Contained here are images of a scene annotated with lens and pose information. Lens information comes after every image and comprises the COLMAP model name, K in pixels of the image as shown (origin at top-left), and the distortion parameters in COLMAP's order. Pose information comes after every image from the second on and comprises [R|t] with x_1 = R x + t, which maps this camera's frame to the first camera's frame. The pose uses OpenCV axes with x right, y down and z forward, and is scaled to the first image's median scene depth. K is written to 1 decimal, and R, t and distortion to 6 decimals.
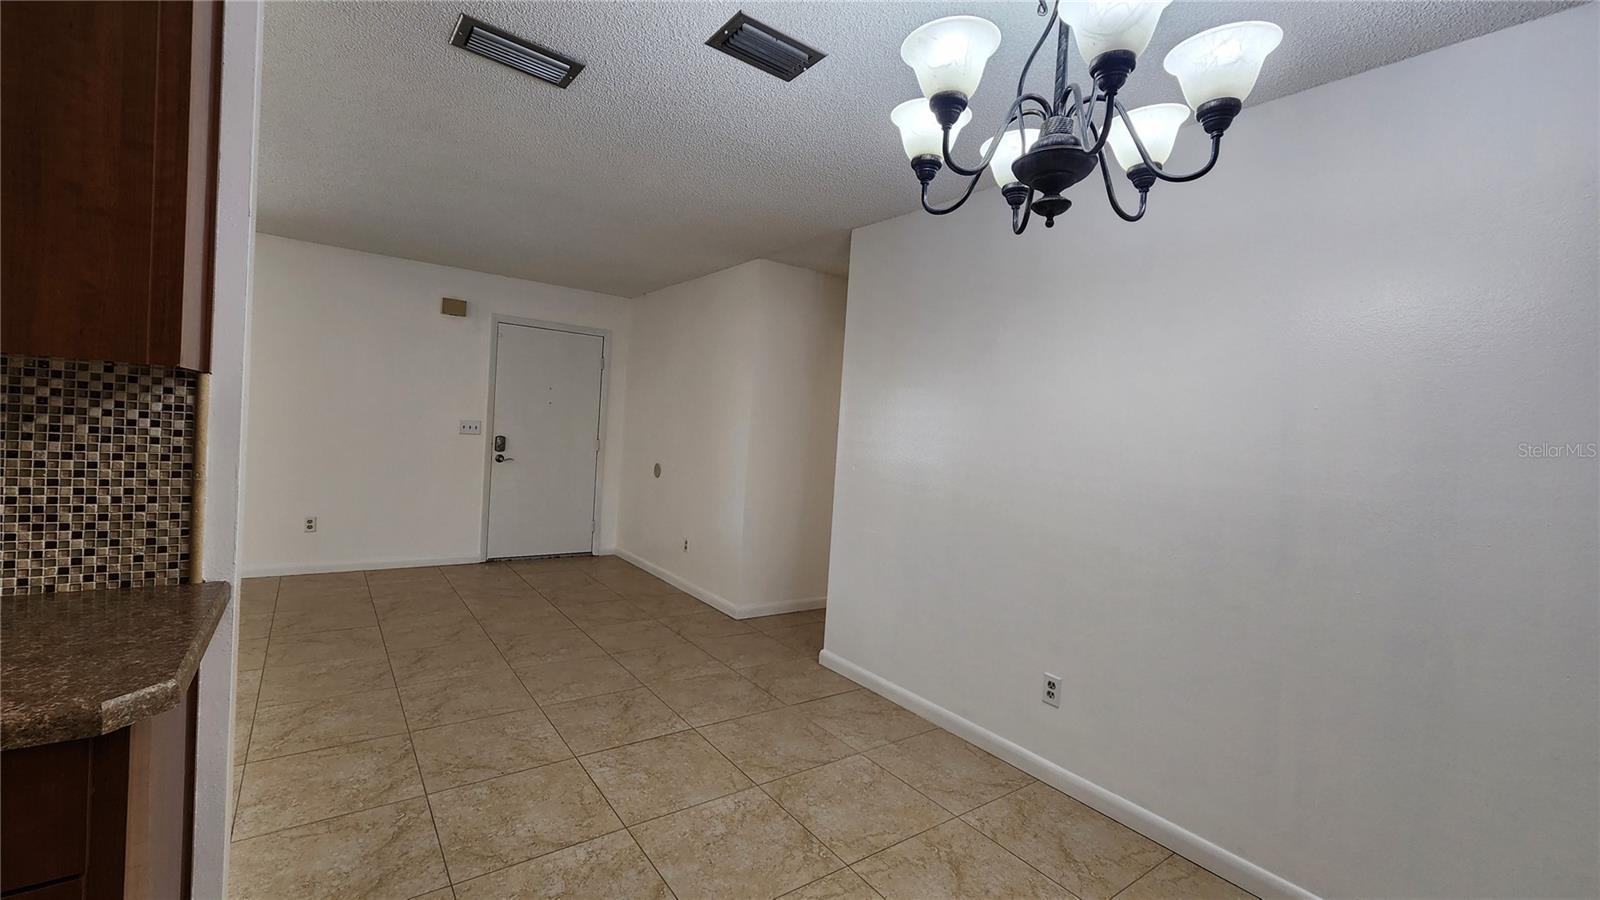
lens RADIAL K [[656.2, 0, 787.6], [0, 656.2, 447.8], [0, 0, 1]] dist [-0.000032, 0.000390]
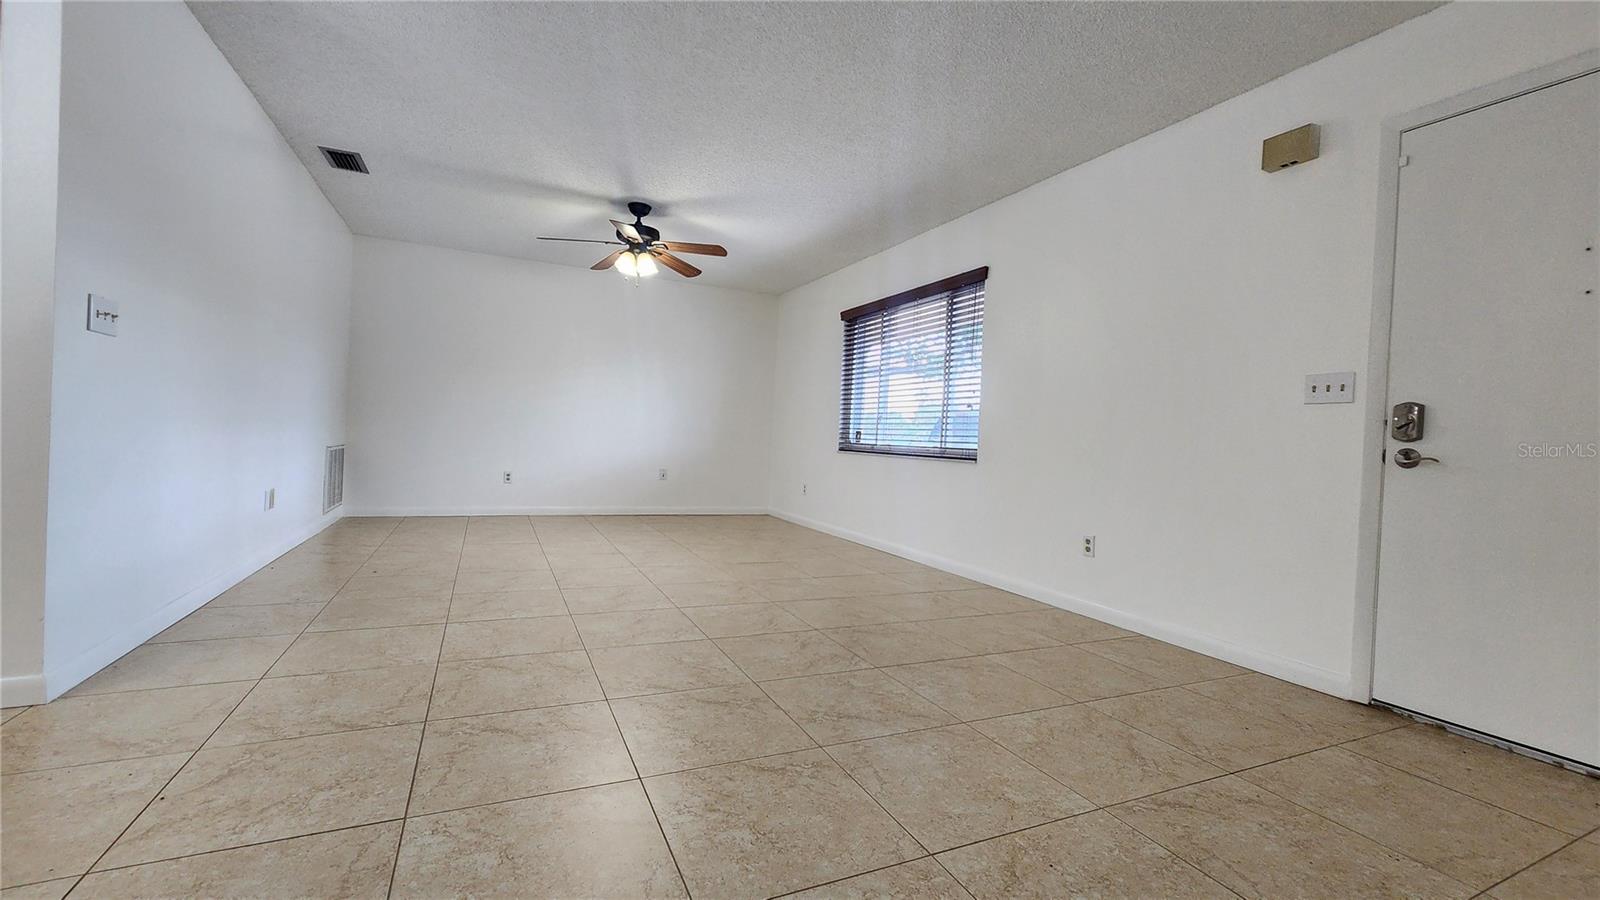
lens RADIAL K [[656.2, 0, 787.6], [0, 656.2, 447.8], [0, 0, 1]] dist [-0.000032, 0.000390]
pose [[-0.187380, -0.058097, -0.980568, 0.130201], [-0.092087, 0.994892, -0.041349, 0.263824], [0.977962, 0.082550, -0.191773, 3.008410]]
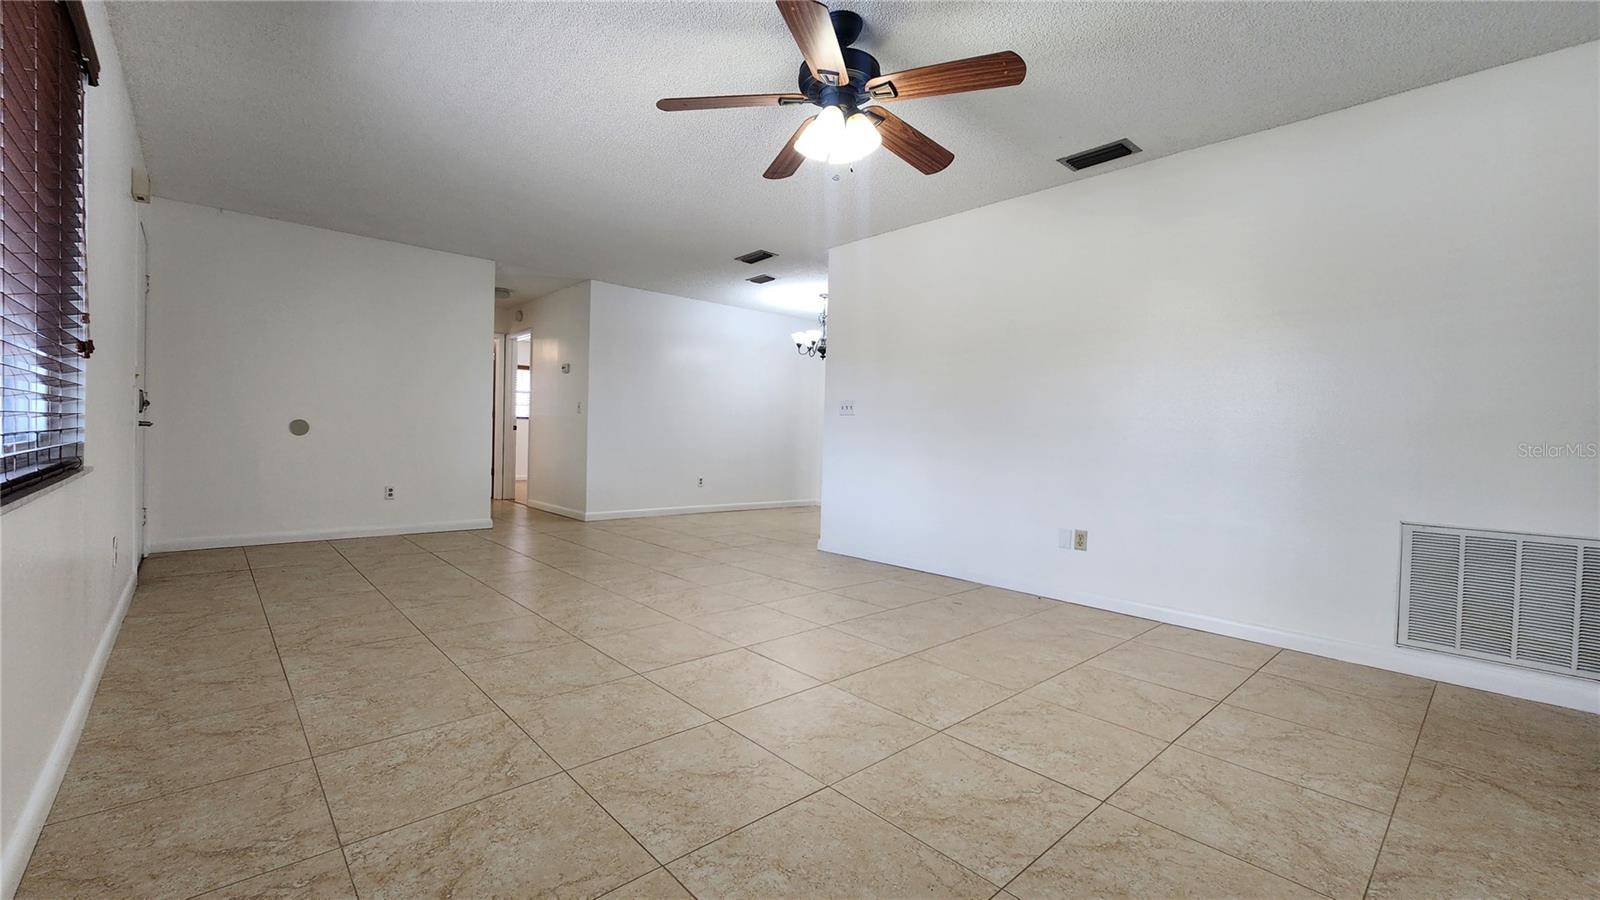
lens RADIAL K [[656.7, 0, 795.7], [0, 656.7, 448.1], [0, 0, 1]] dist [-0.000710, 0.000319]
pose [[-0.105173, -0.085485, 0.990773, -4.944882], [-0.001009, 0.996307, 0.085855, -0.066831], [-0.994453, 0.008030, -0.104871, 1.792463]]
